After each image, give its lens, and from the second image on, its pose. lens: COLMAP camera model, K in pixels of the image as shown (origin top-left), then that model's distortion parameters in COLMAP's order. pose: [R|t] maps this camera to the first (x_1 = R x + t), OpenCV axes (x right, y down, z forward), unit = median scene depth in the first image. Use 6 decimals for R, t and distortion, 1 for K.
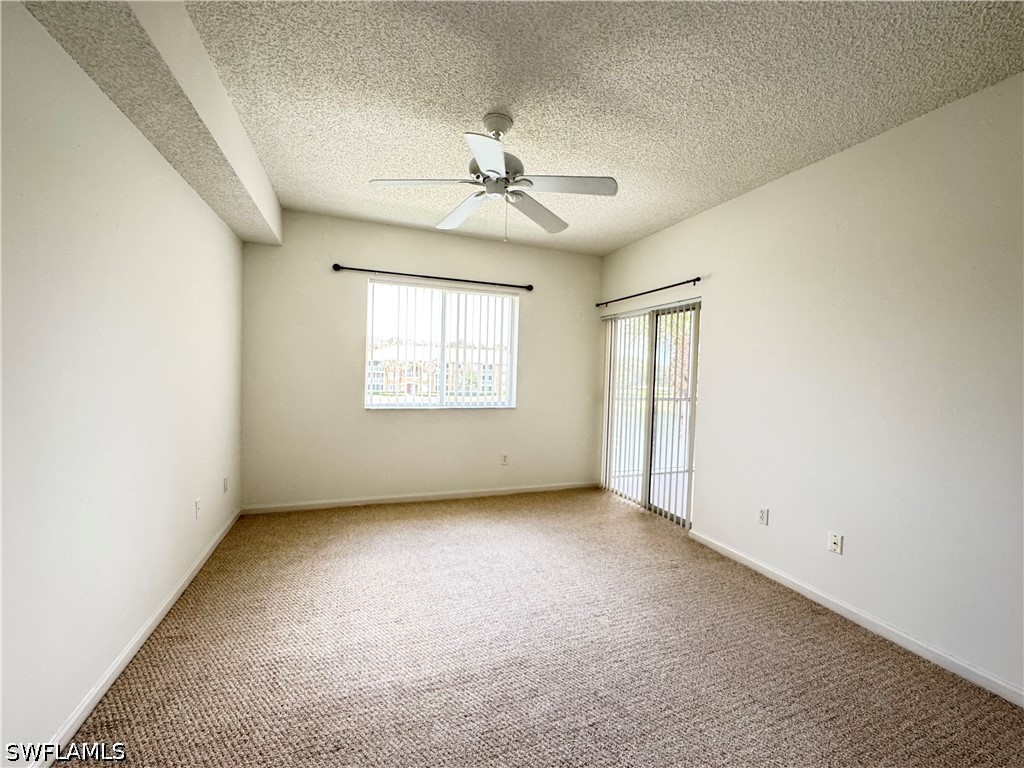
lens RADIAL K [[405.9, 0, 507.9], [0, 405.9, 385.4], [0, 0, 1]] dist [-0.001950, -0.000223]
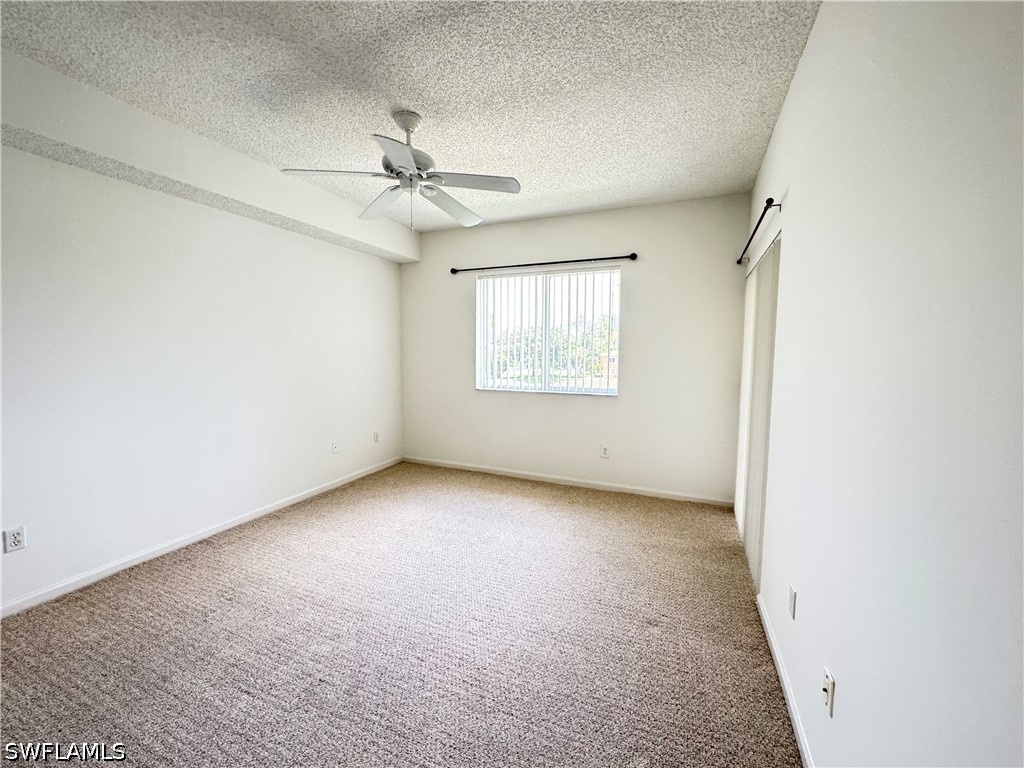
lens RADIAL K [[405.9, 0, 519.7], [0, 405.9, 381.1], [0, 0, 1]] dist [-0.001950, -0.000223]
pose [[0.729013, 0.027002, -0.683967, 0.538739], [-0.011939, 0.999571, 0.026736, 0.001964], [0.684396, -0.011325, 0.729023, 0.240125]]
